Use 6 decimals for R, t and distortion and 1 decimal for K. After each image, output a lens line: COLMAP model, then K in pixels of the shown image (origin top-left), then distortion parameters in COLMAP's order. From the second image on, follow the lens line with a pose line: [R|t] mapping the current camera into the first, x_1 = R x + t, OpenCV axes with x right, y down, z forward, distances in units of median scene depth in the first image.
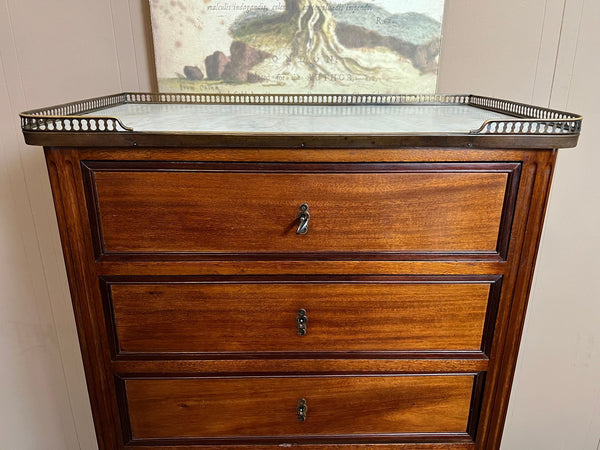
lens RADIAL K [[469.8, 0, 297.4], [0, 469.8, 203.7], [0, 0, 1]] dist [0.009975, -0.008166]
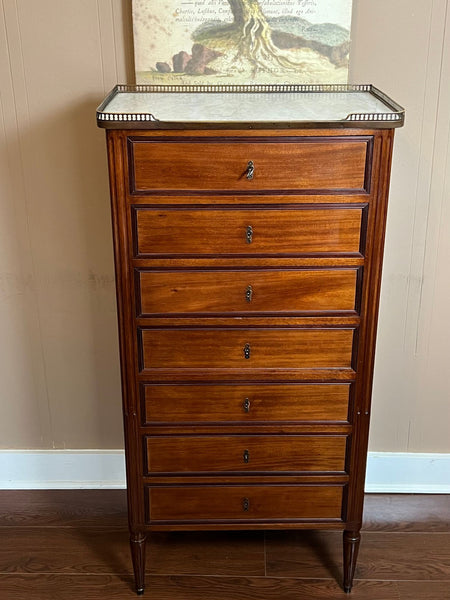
lens RADIAL K [[825.0, 0, 214.6], [0, 825.0, 262.4], [0, 0, 1]] dist [0.022029, -0.008930]
pose [[0.999969, -0.005320, -0.005831, -0.093594], [0.005723, 0.997432, 0.071385, 0.140191], [0.005436, -0.071416, 0.997432, -1.863698]]
